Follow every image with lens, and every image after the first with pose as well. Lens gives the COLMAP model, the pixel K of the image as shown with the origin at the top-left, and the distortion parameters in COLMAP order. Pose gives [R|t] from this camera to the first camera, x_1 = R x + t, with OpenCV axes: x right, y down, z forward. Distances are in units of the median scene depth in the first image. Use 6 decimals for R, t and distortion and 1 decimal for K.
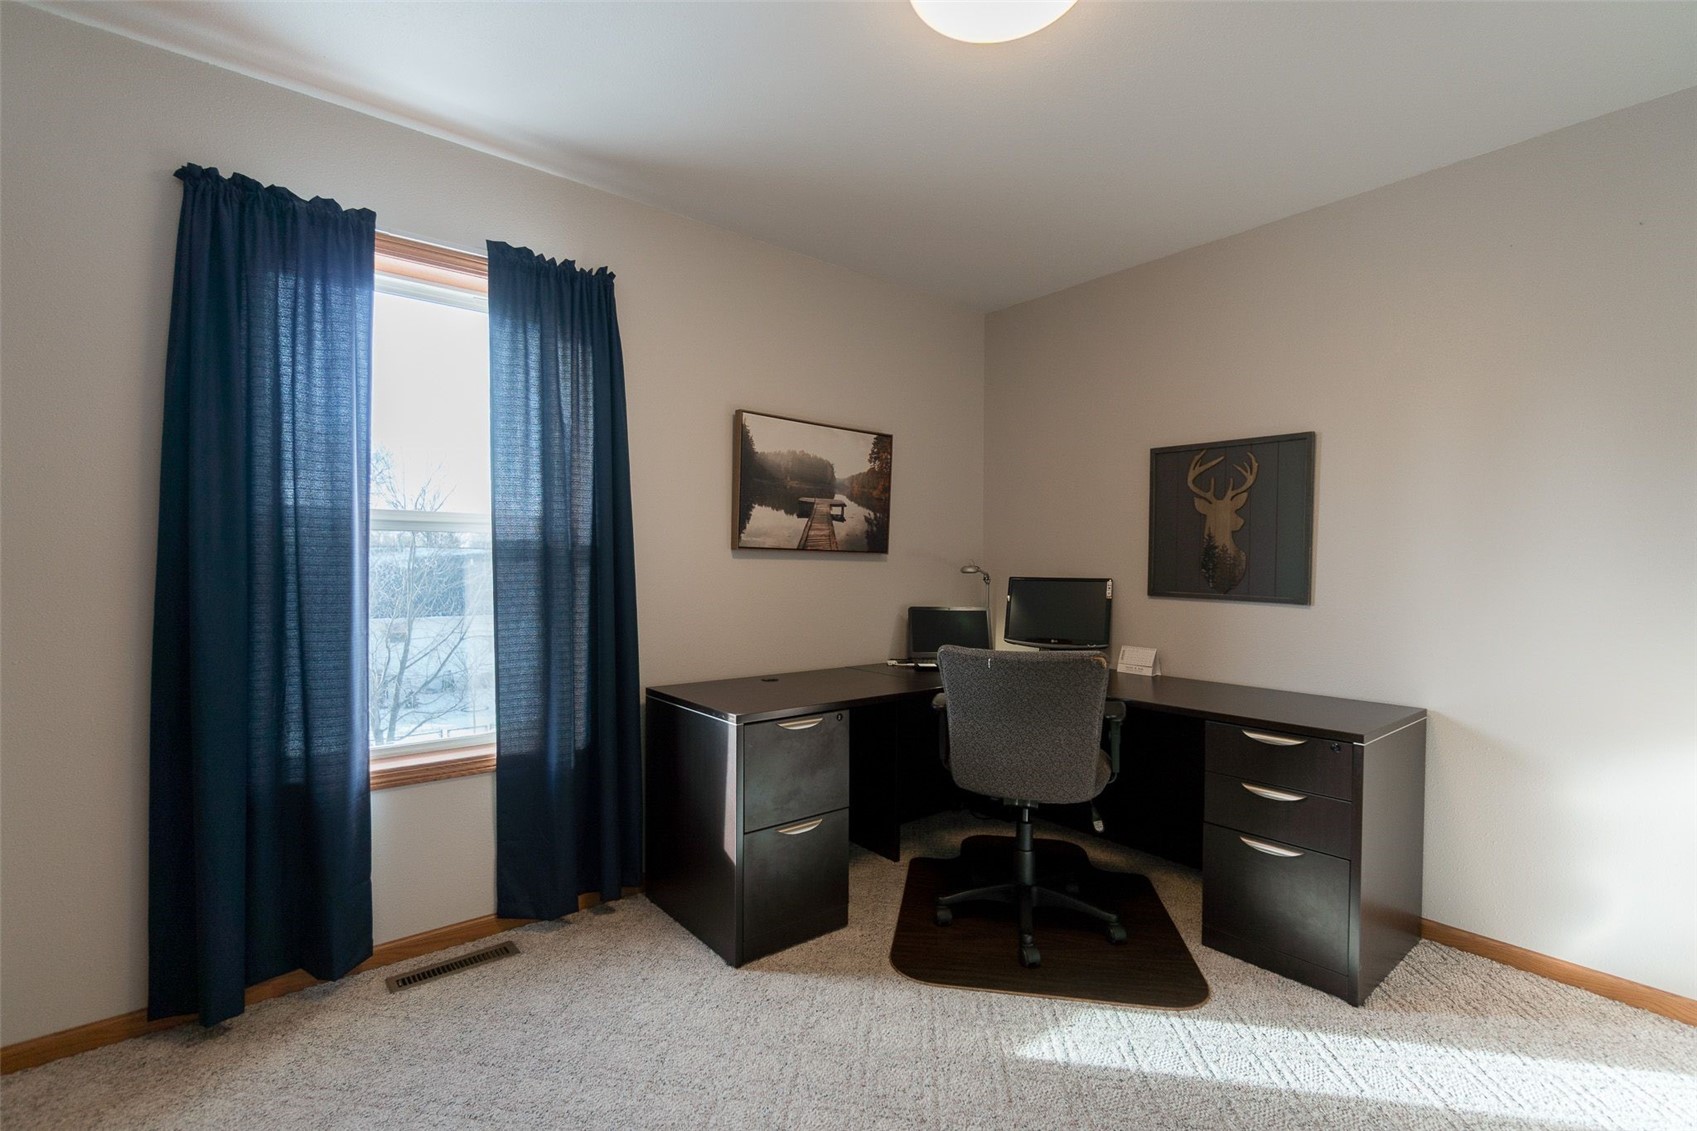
lens RADIAL K [[743.7, 0, 828.6], [0, 743.7, 565.3], [0, 0, 1]] dist [-0.000326, -0.000156]
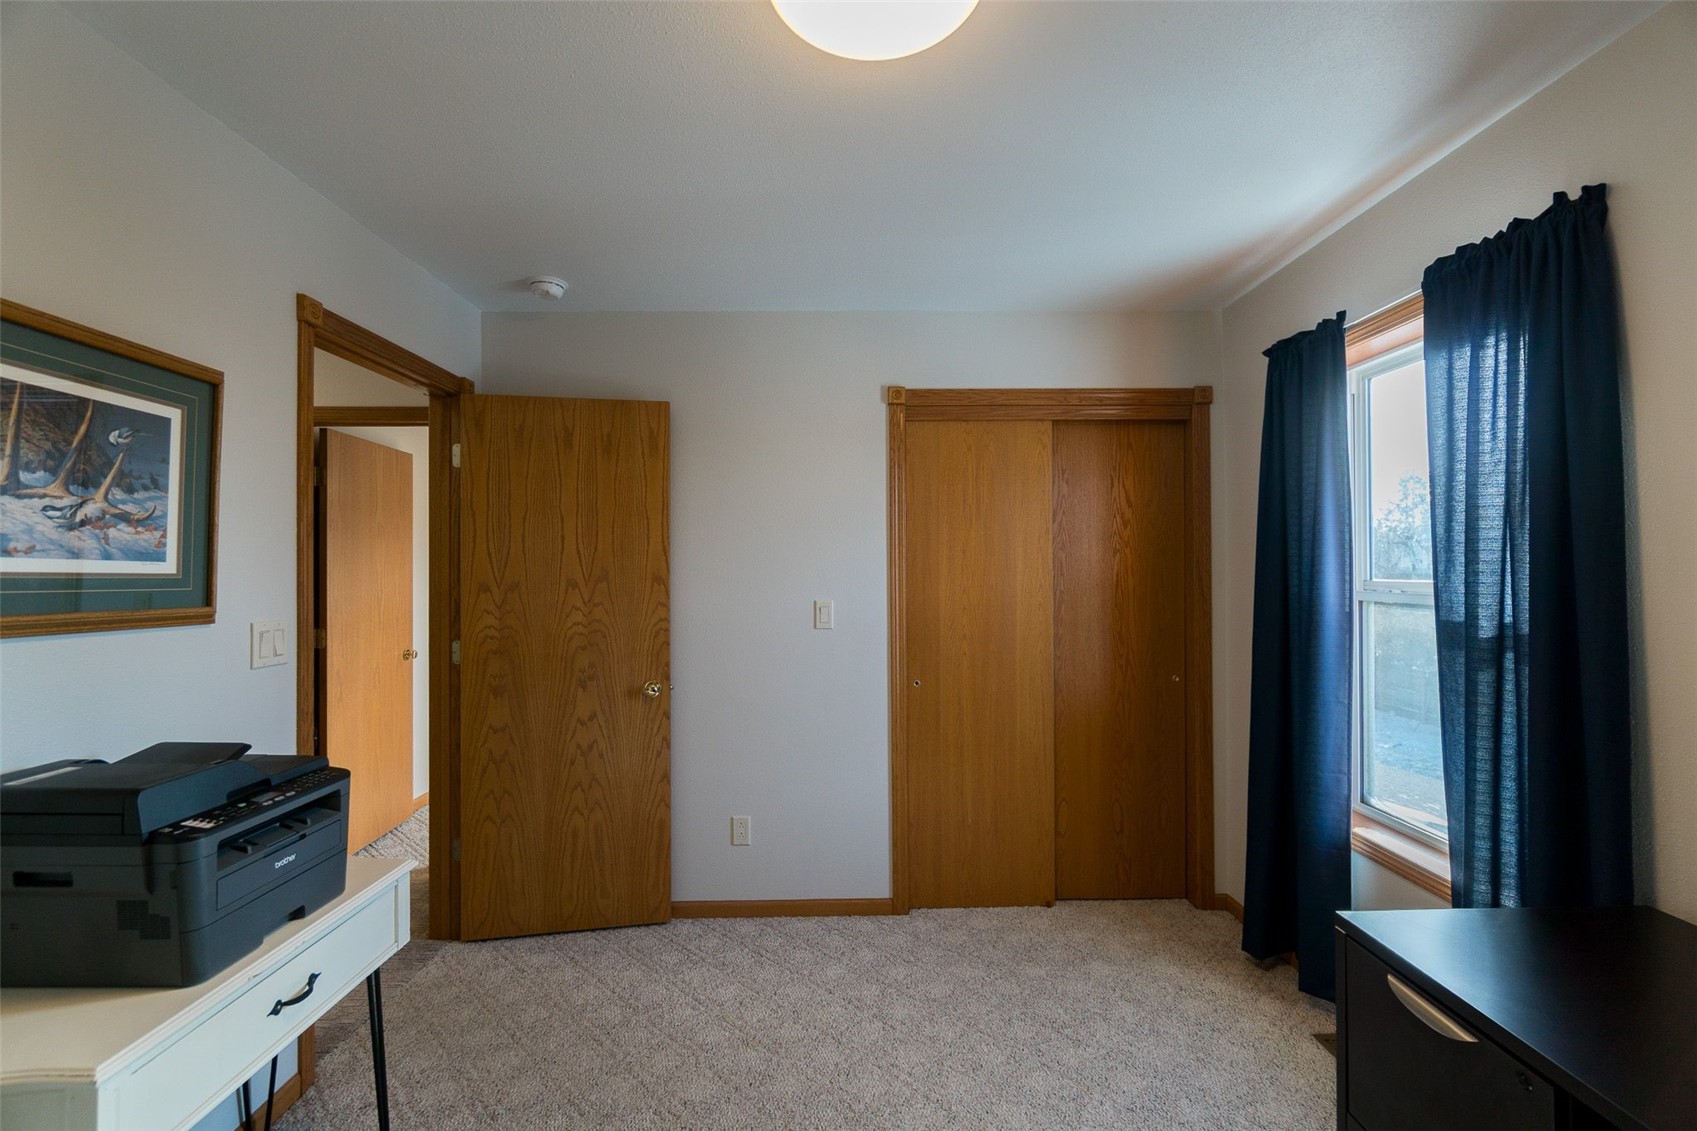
lens RADIAL K [[743.7, 0, 828.6], [0, 743.7, 565.3], [0, 0, 1]] dist [-0.000326, -0.000156]
pose [[-0.629518, -0.009362, -0.776929, 0.662760], [0.001005, 0.999917, -0.012863, -0.093587], [0.776985, -0.008878, -0.629457, 1.059734]]
